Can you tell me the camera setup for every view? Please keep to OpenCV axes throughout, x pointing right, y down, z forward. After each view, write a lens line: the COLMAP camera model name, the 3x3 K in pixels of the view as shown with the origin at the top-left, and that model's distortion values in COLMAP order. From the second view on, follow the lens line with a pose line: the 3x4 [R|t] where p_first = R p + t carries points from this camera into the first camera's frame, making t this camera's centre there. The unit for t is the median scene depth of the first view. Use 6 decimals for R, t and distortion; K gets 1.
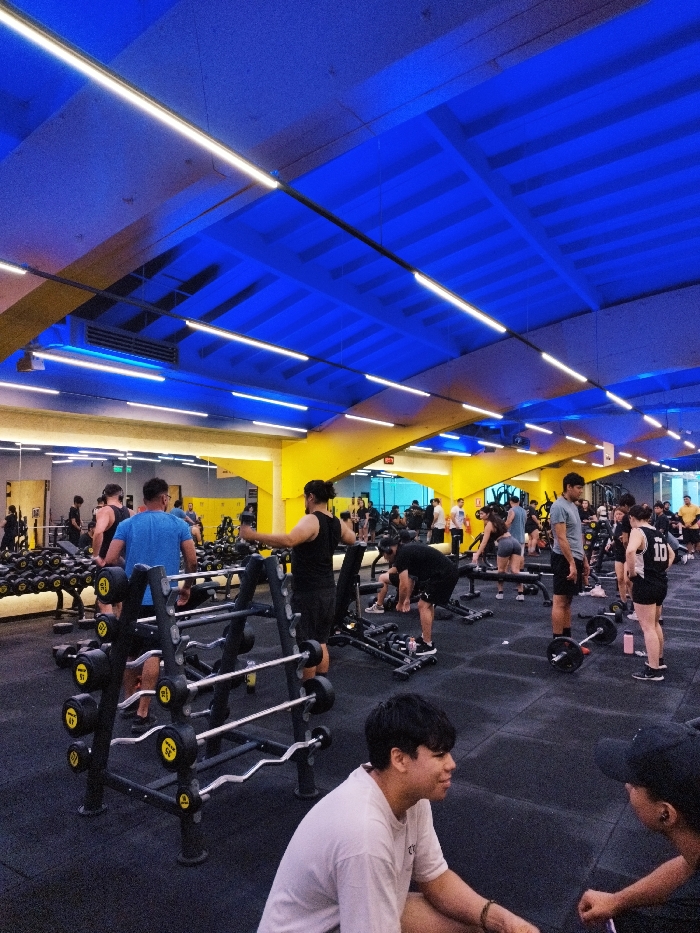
lens RADIAL K [[681.8, 0, 353.7], [0, 681.8, 461.5], [0, 0, 1]] dist [0.025152, -0.026651]
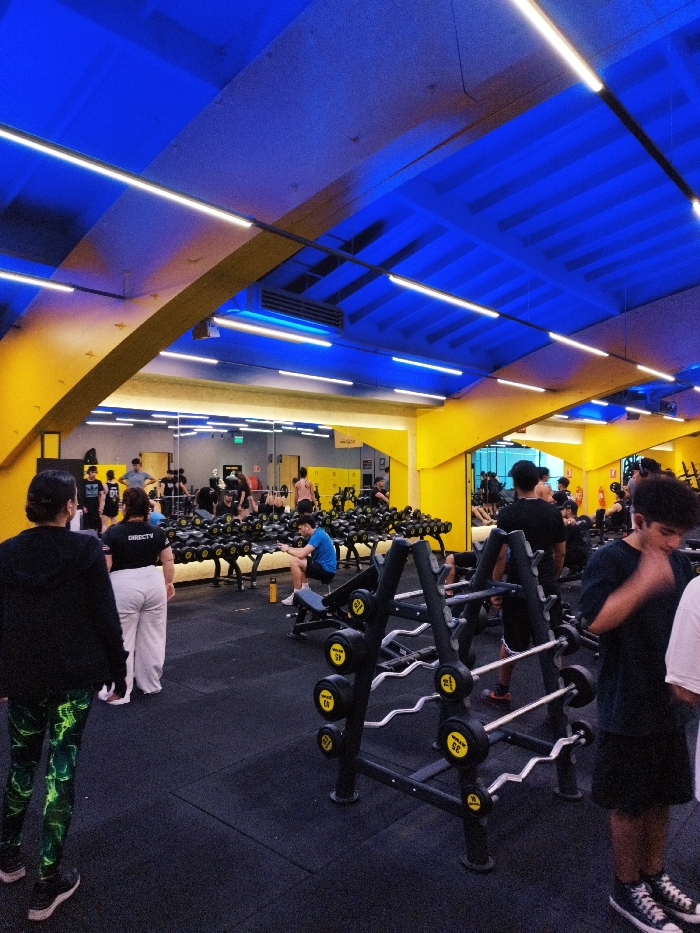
lens RADIAL K [[681.8, 0, 345.5], [0, 681.8, 465.0], [0, 0, 1]] dist [0.025152, -0.026651]
pose [[0.989191, -0.000154, -0.146636, -0.108377], [0.007164, 0.998856, 0.047278, 0.003895], [0.146461, -0.047818, 0.988060, 0.041473]]
